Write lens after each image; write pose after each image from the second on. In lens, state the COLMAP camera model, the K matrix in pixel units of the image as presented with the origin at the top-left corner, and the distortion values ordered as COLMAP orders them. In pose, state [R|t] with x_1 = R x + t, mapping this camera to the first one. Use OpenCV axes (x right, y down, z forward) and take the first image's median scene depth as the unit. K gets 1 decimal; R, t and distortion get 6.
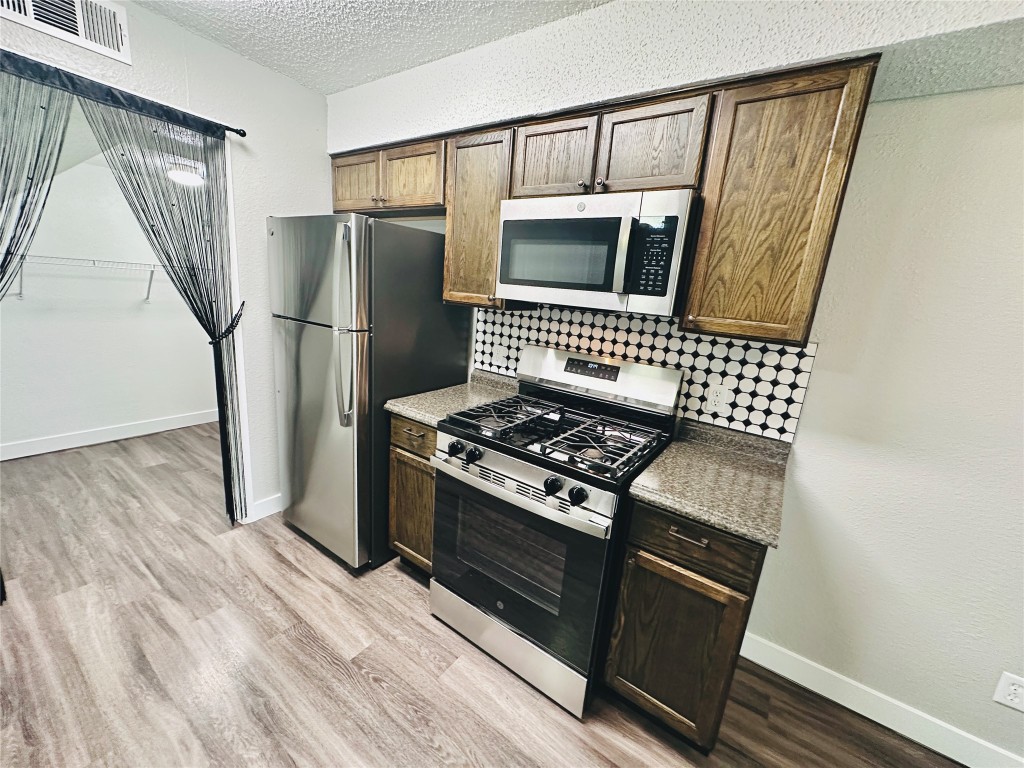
lens RADIAL K [[405.8, 0, 514.3], [0, 405.8, 383.2], [0, 0, 1]] dist [-0.012366, 0.000609]
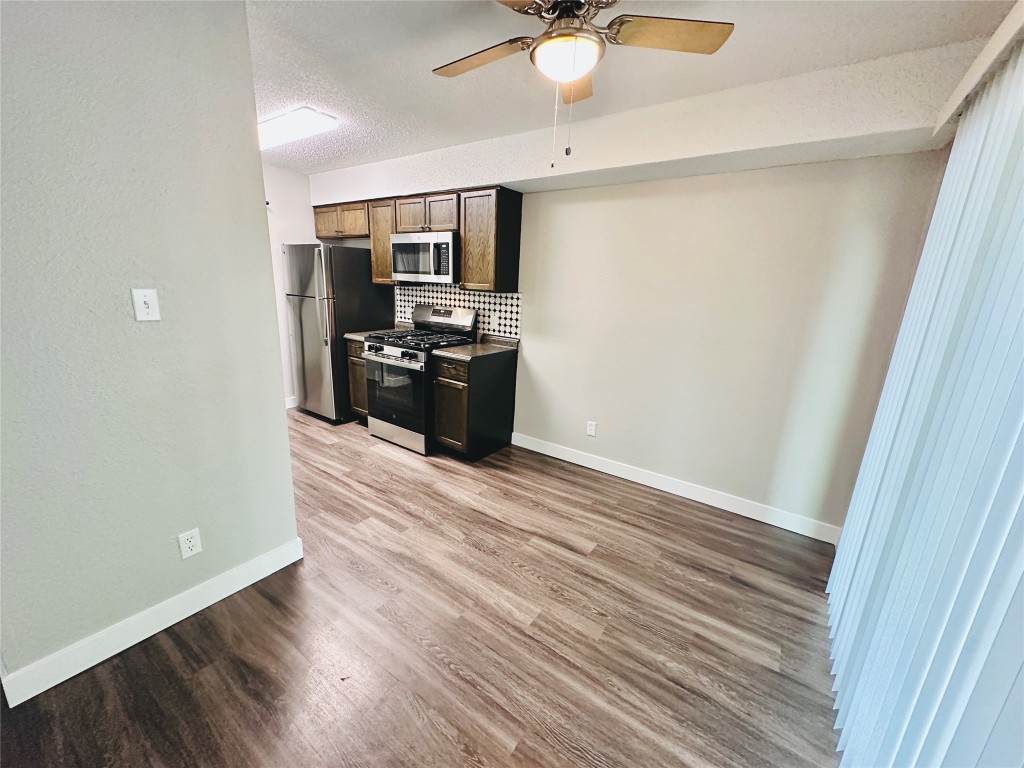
lens RADIAL K [[405.8, 0, 510.6], [0, 405.8, 383.6], [0, 0, 1]] dist [-0.012366, 0.000609]
pose [[0.999183, -0.037207, -0.015796, 0.602973], [0.037562, 0.999035, 0.022781, 0.312537], [0.014933, -0.023356, 0.999616, -1.144607]]
